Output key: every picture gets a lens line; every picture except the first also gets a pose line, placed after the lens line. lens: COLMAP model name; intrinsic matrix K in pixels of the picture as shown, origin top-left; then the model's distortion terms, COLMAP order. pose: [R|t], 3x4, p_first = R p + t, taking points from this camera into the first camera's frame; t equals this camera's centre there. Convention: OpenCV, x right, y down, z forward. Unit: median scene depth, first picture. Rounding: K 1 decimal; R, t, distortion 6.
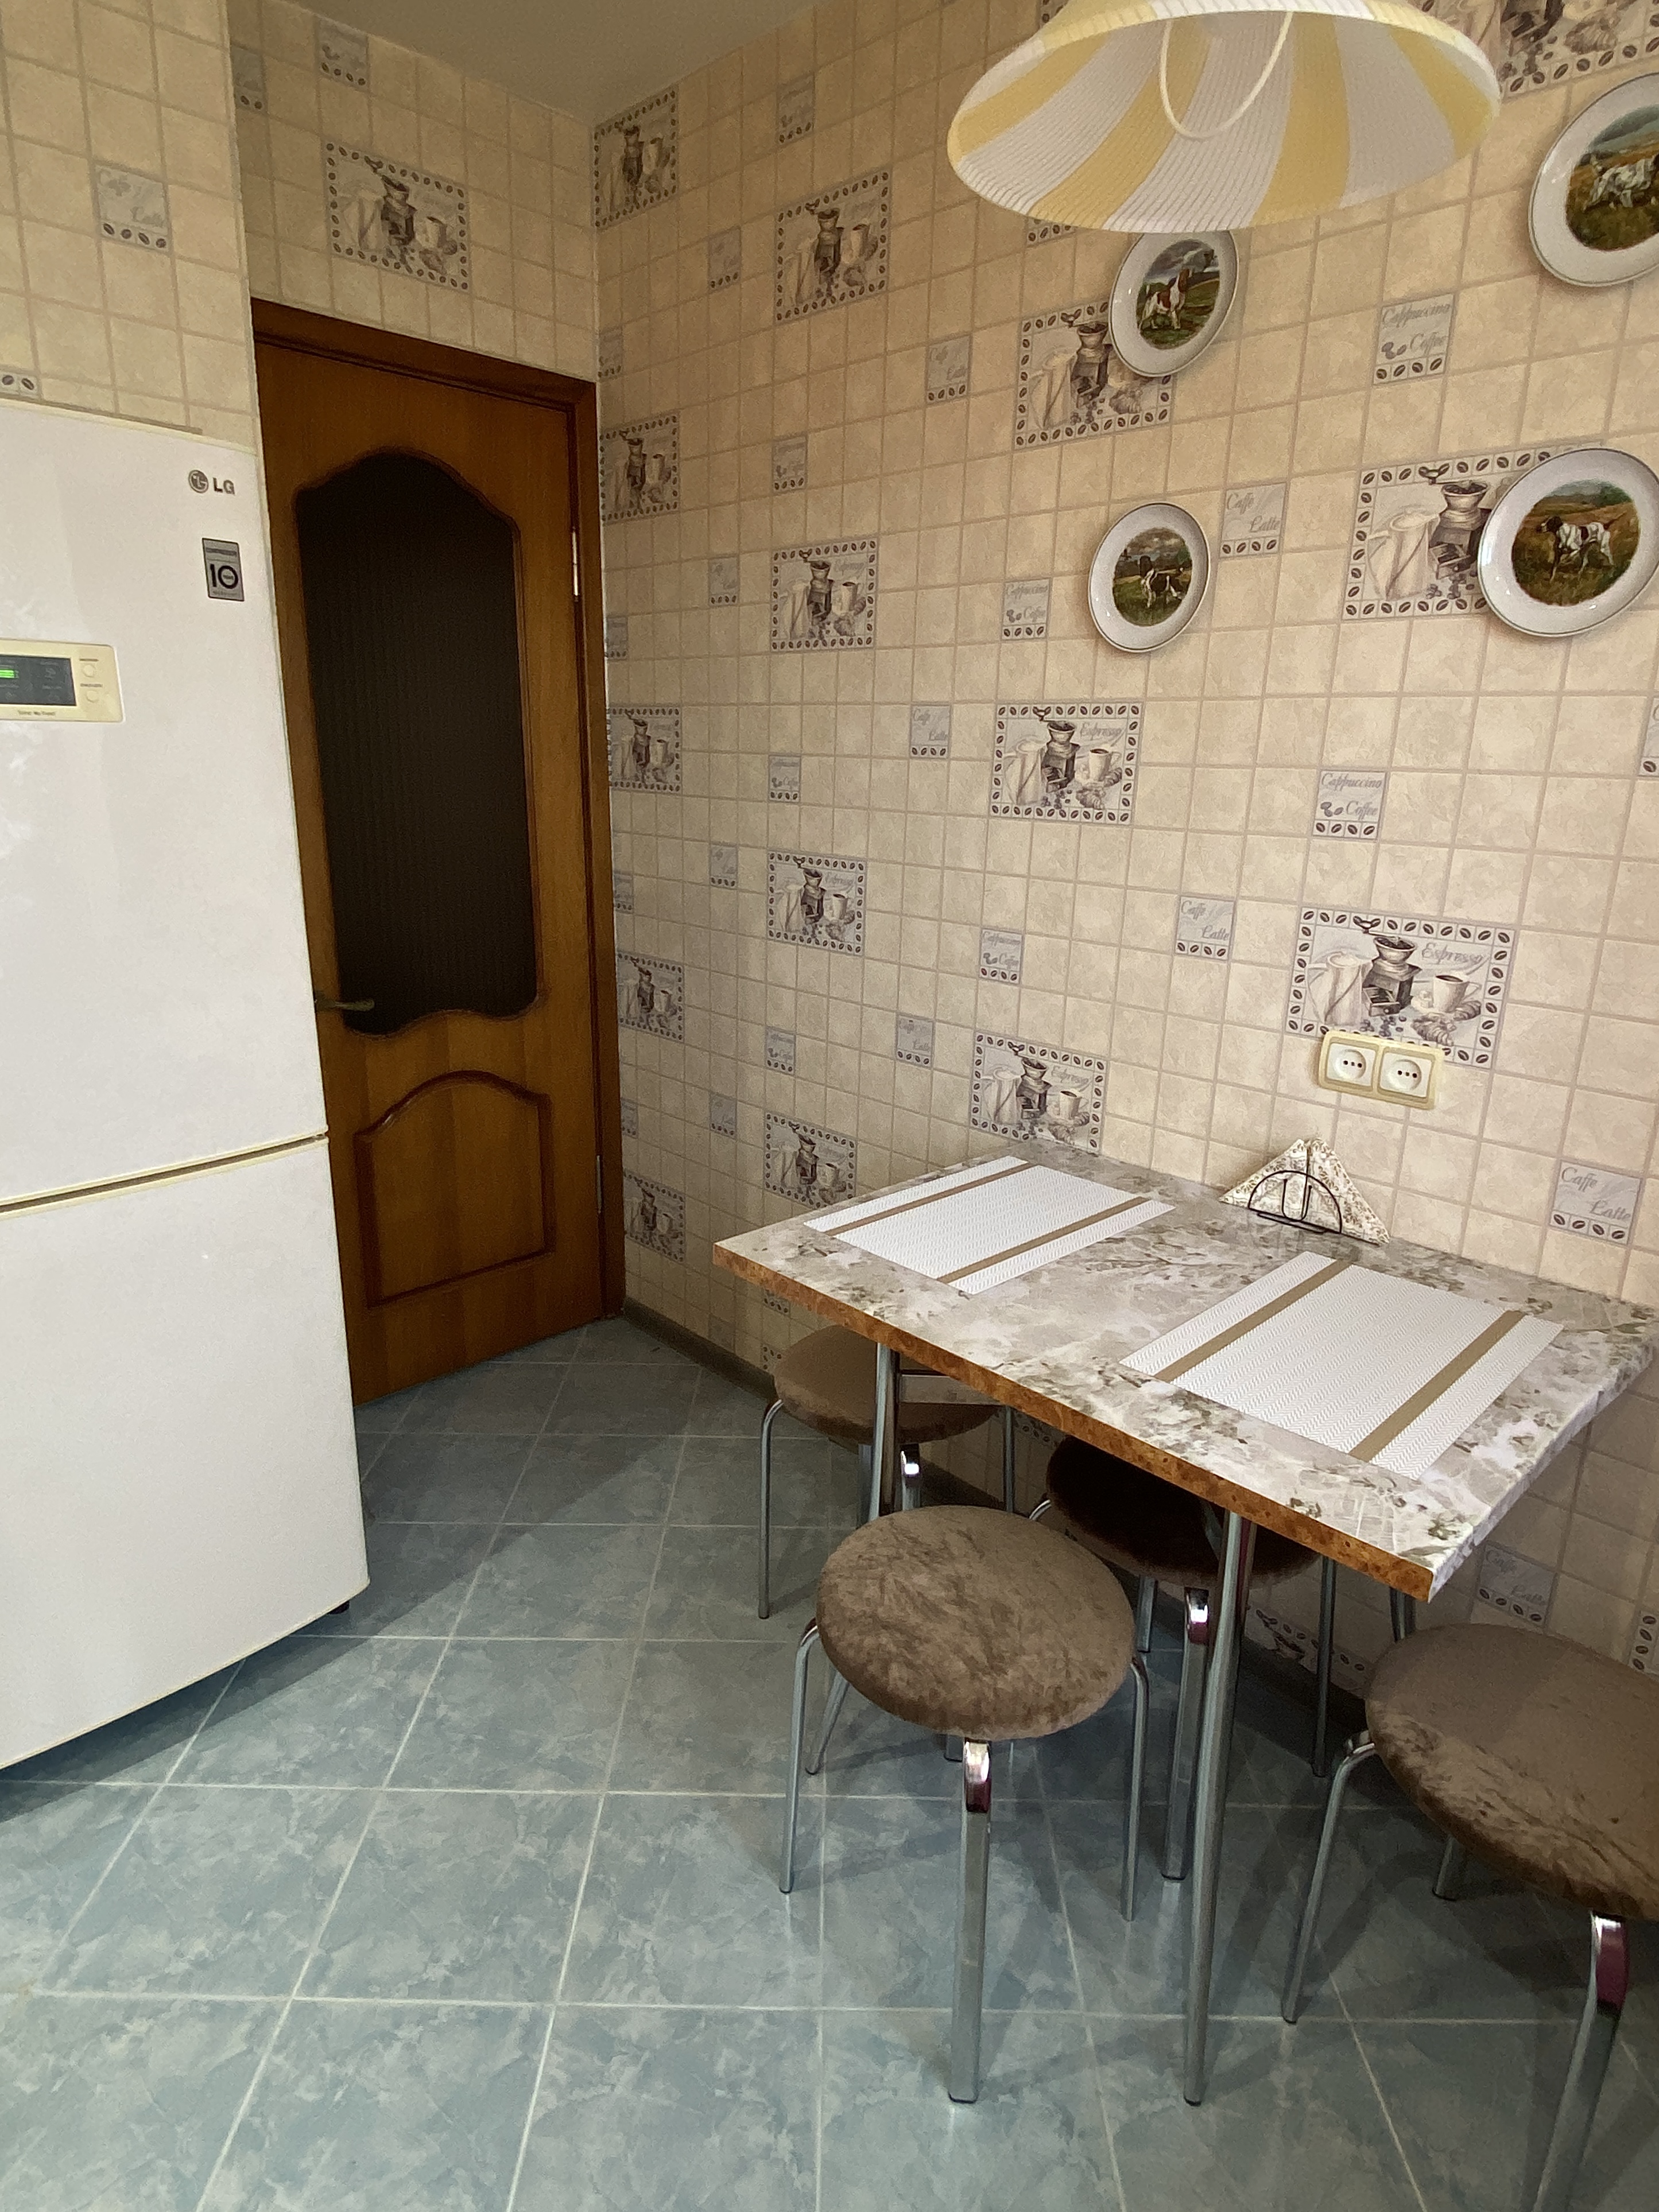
lens RADIAL K [[1207.7, 0, 836.6], [0, 1207.7, 1099.0], [0, 0, 1]] dist [0.153343, -0.173168]
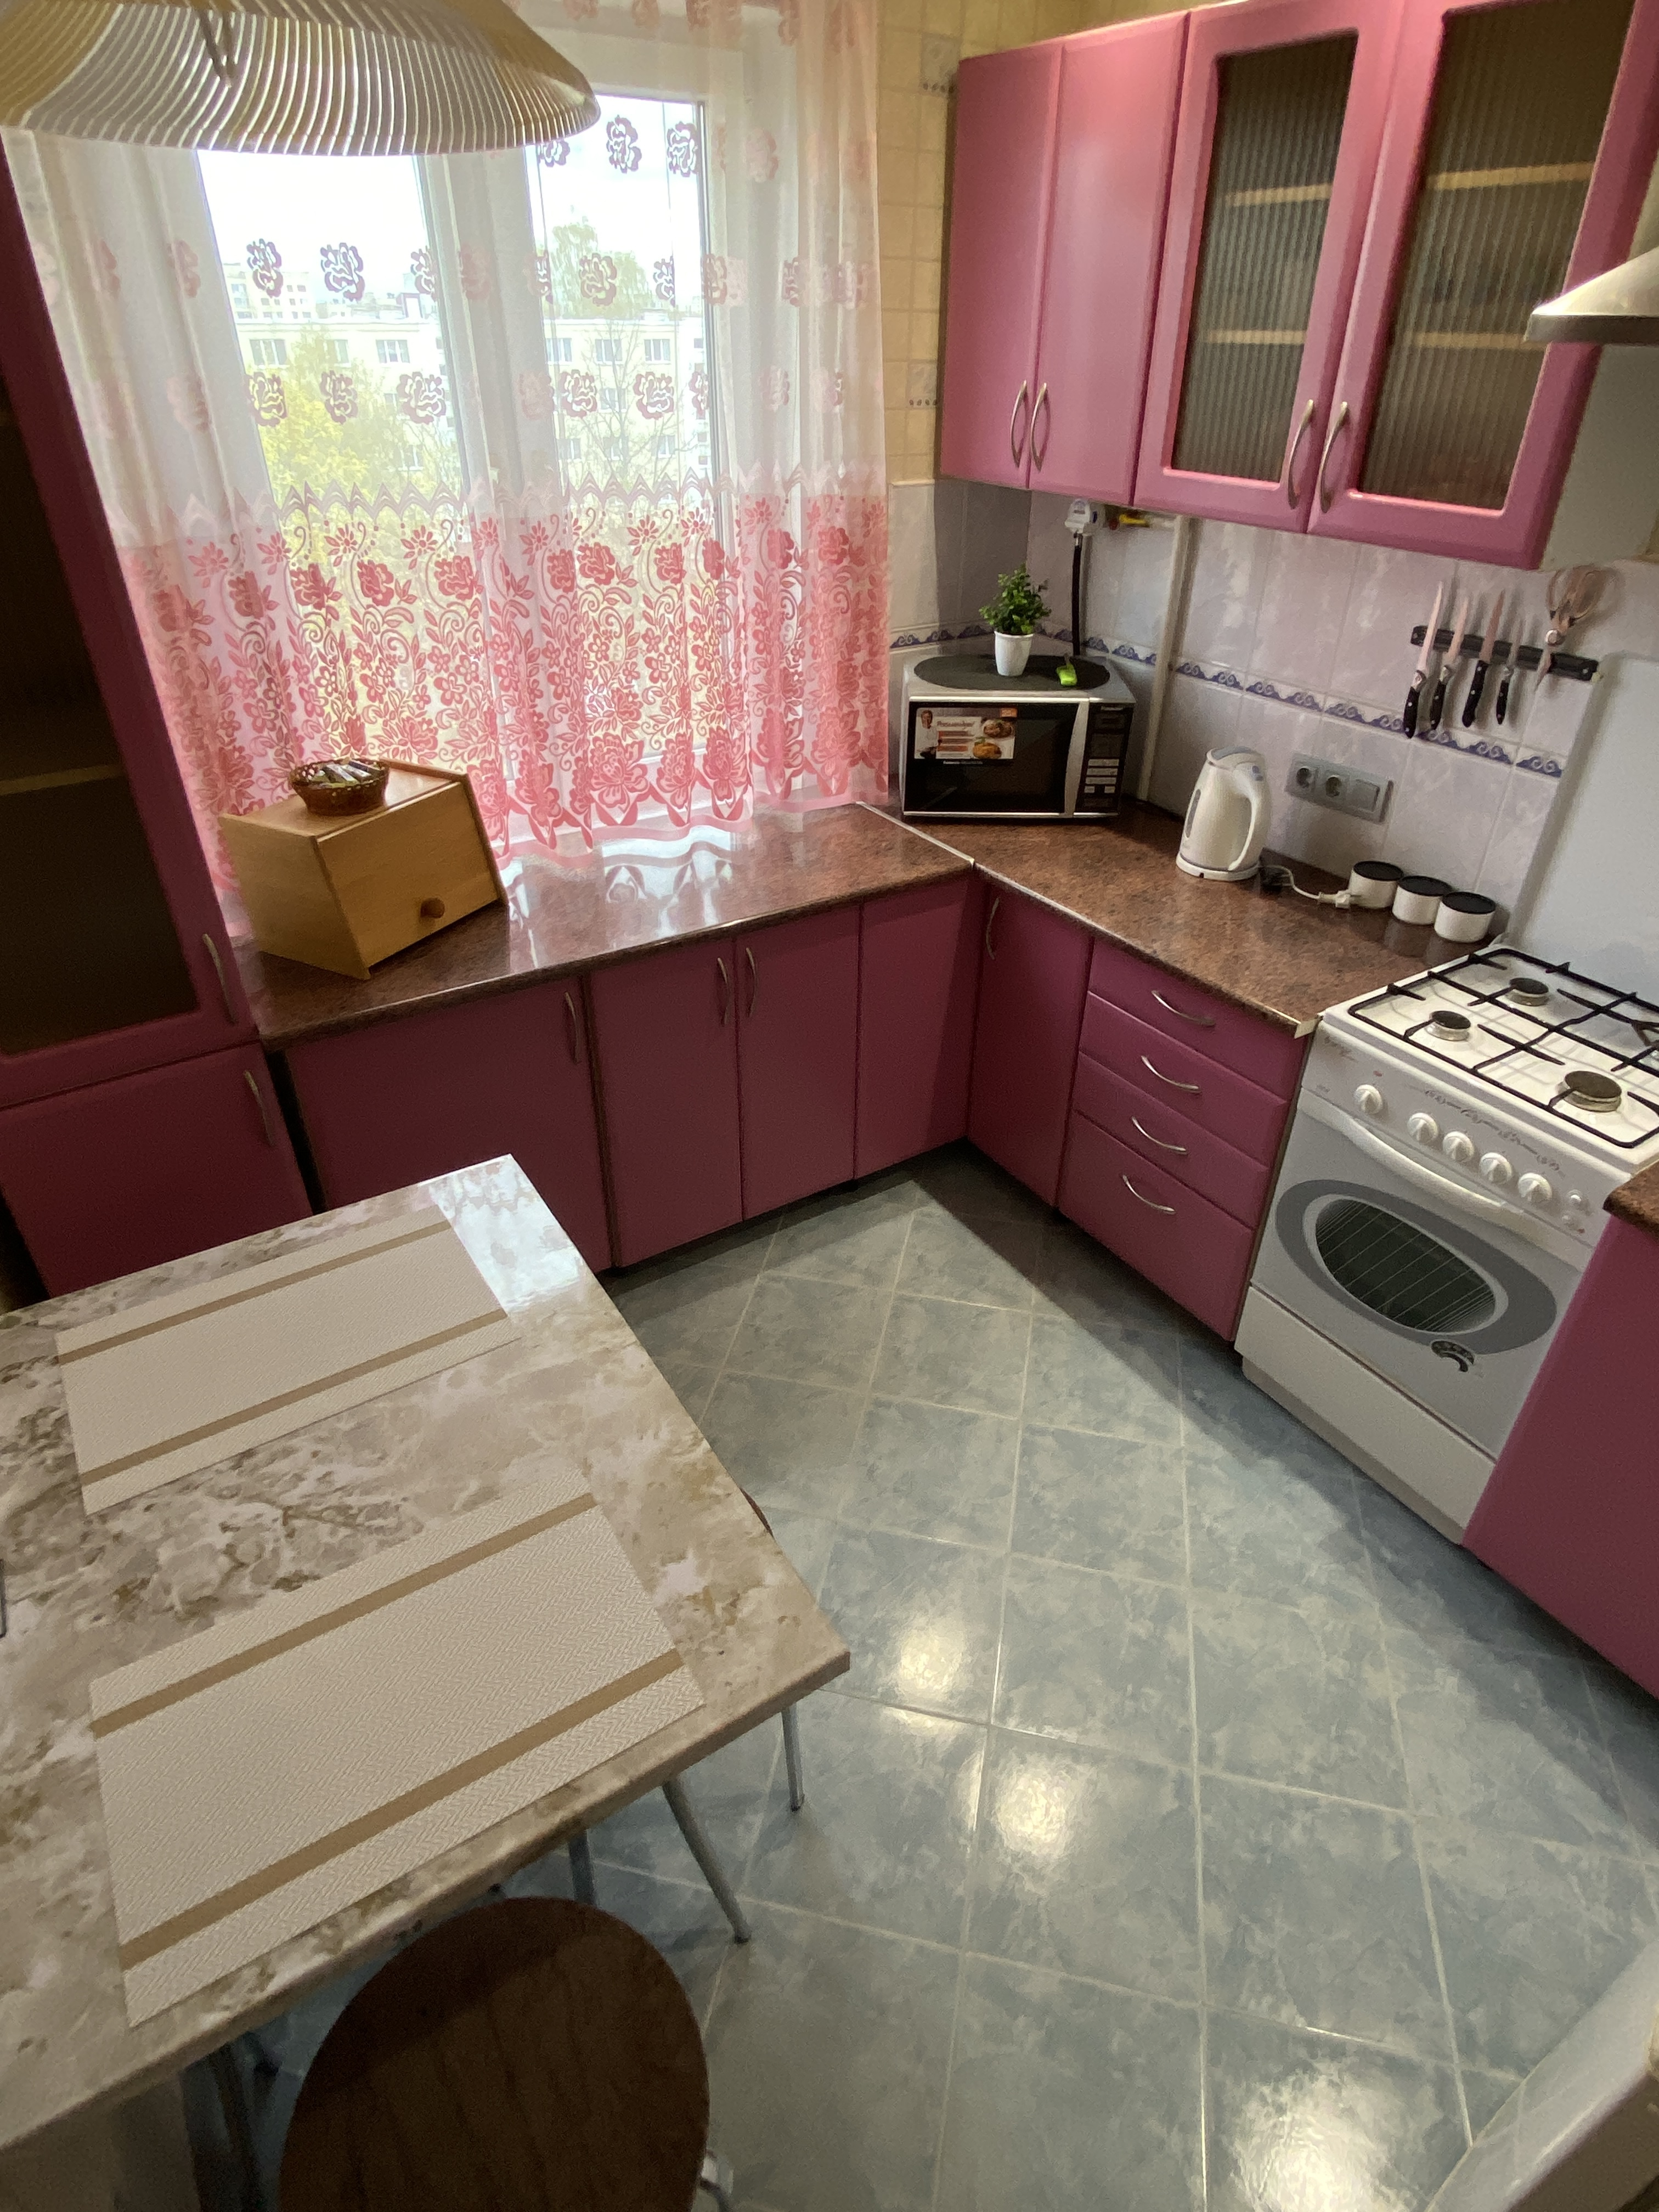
lens RADIAL K [[1207.6, 0, 836.6], [0, 1207.6, 1099.0], [0, 0, 1]] dist [0.153343, -0.173168]
pose [[-0.977554, -0.139431, 0.157947, -0.166055], [0.026841, 0.661154, 0.749770, -0.639019], [-0.208968, 0.737180, -0.642571, 1.260114]]
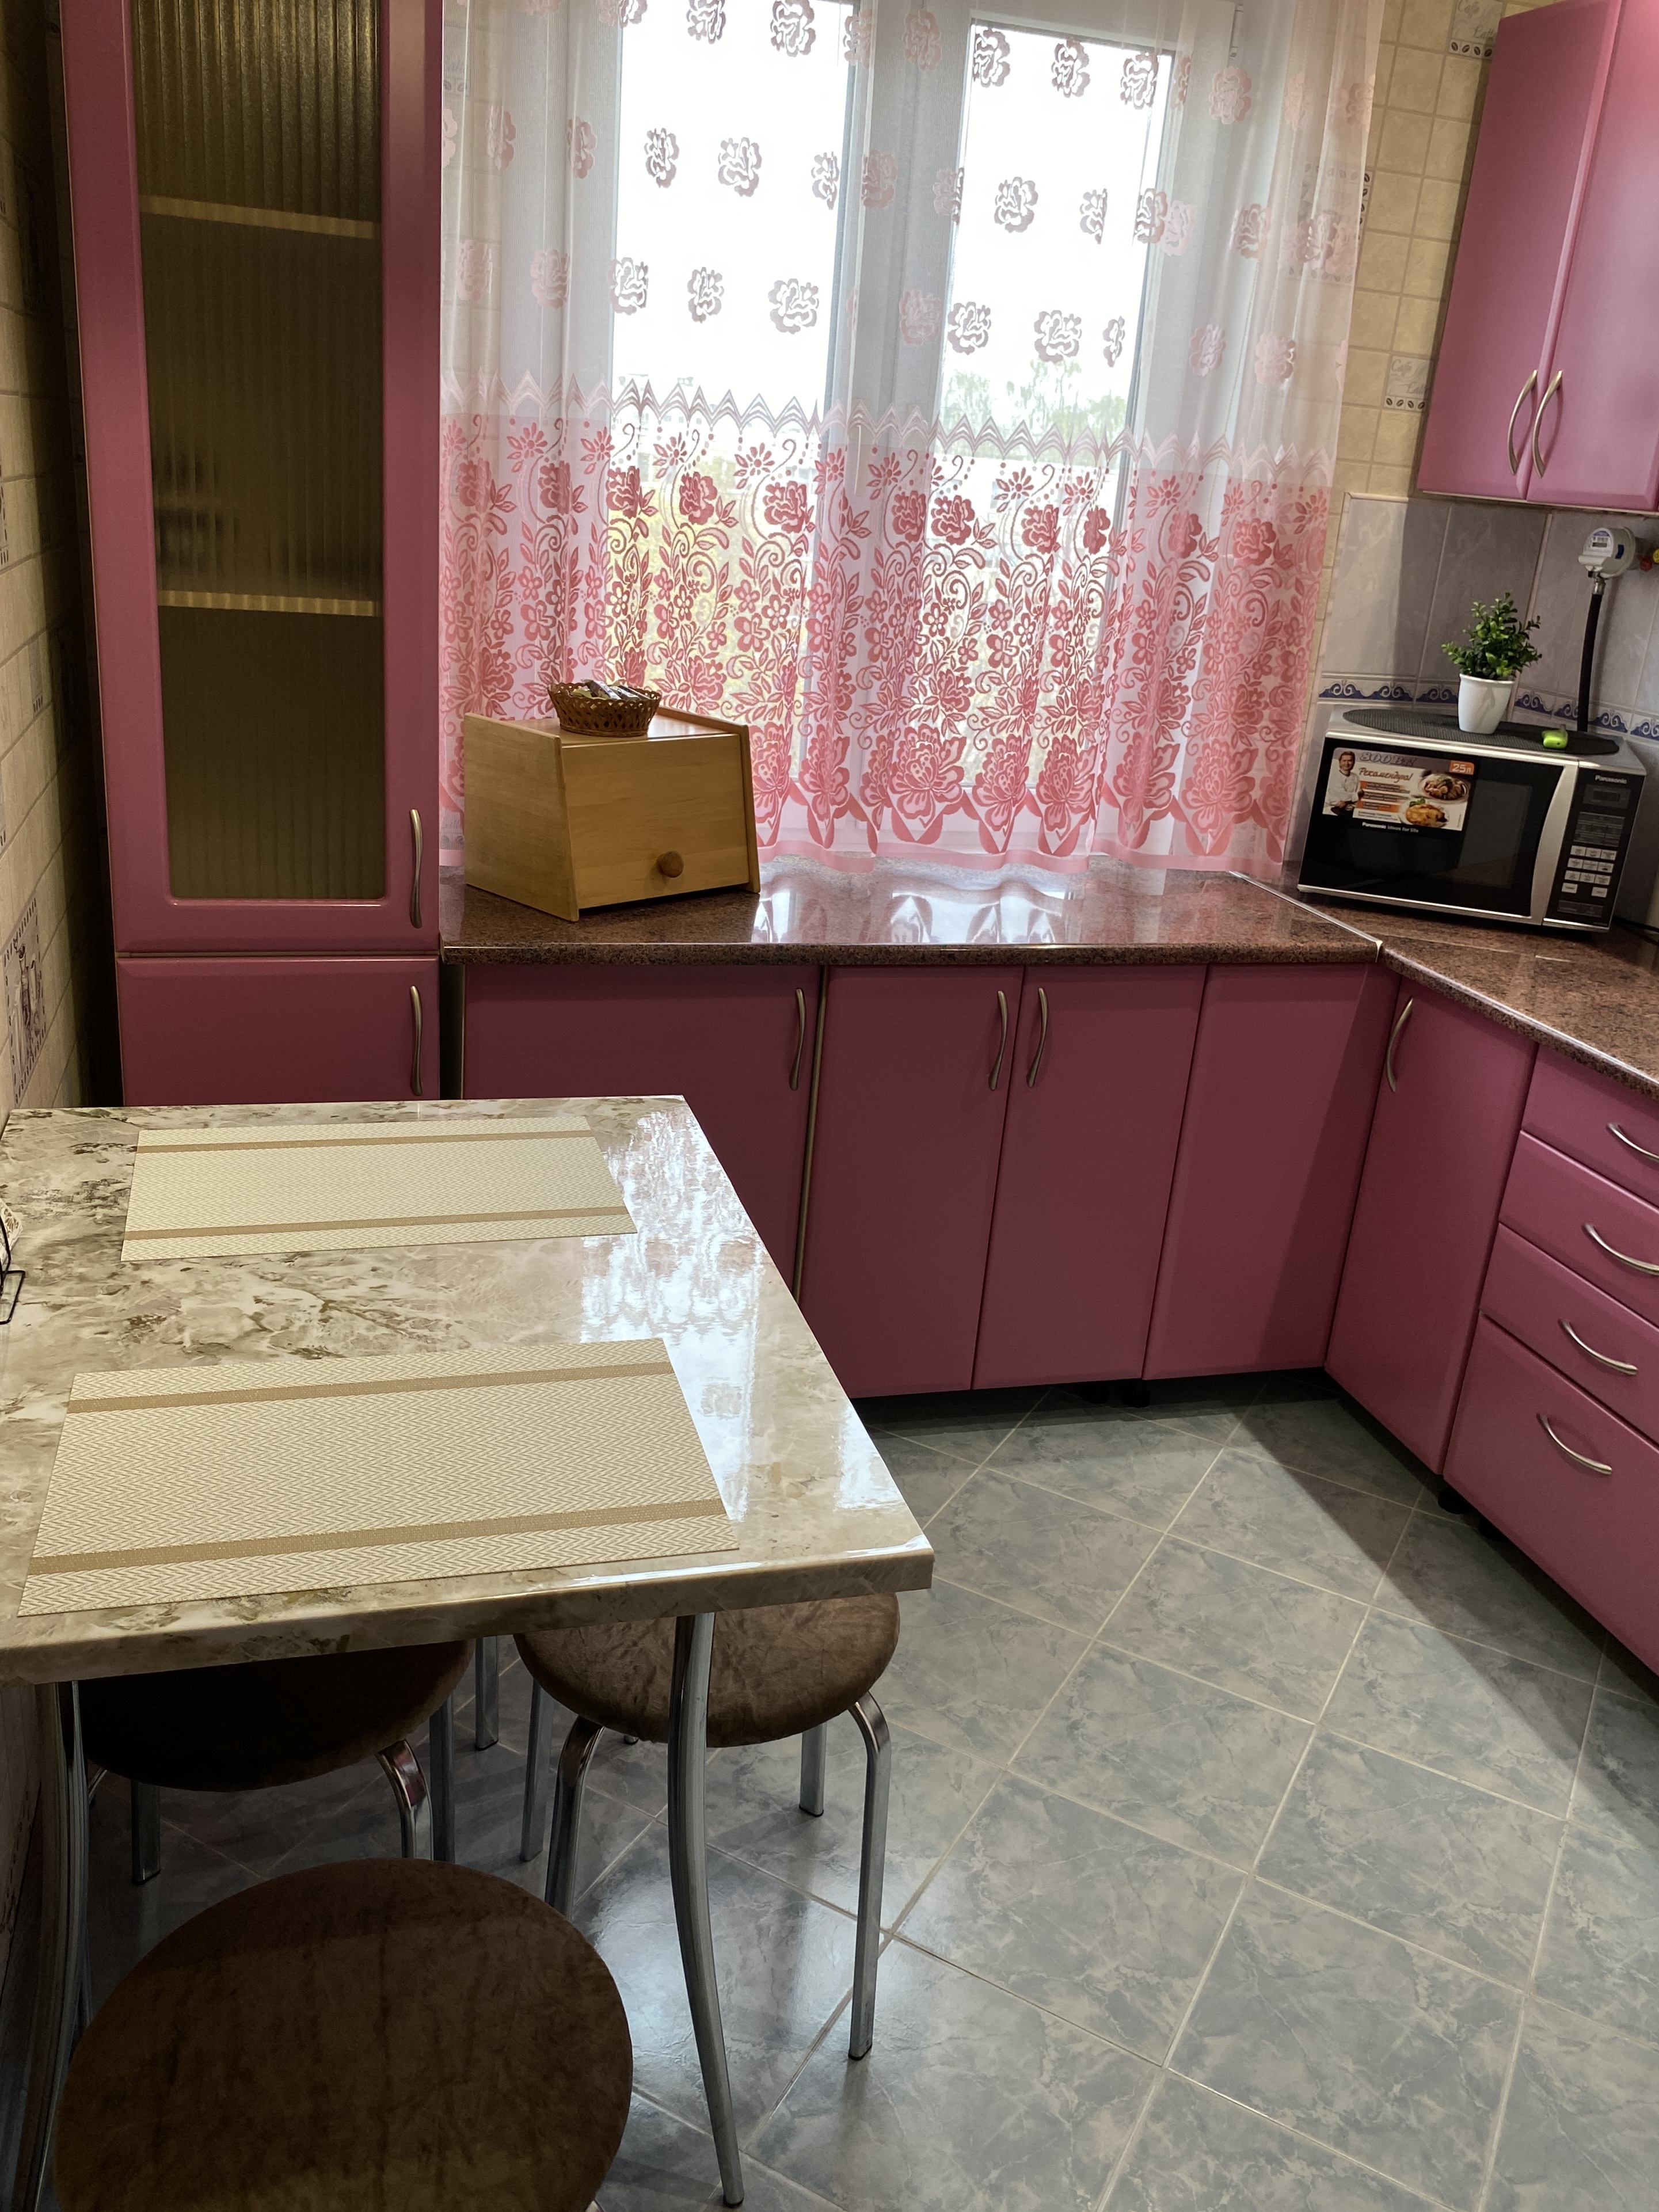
lens RADIAL K [[1812.1, 0, 829.5], [0, 1812.1, 1106.0], [0, 0, 1]] dist [0.119077, -0.201295]
pose [[-0.873273, -0.252646, 0.416611, -0.354560], [0.031522, 0.823971, 0.565755, -0.510139], [-0.486211, 0.507191, -0.711587, 1.535363]]
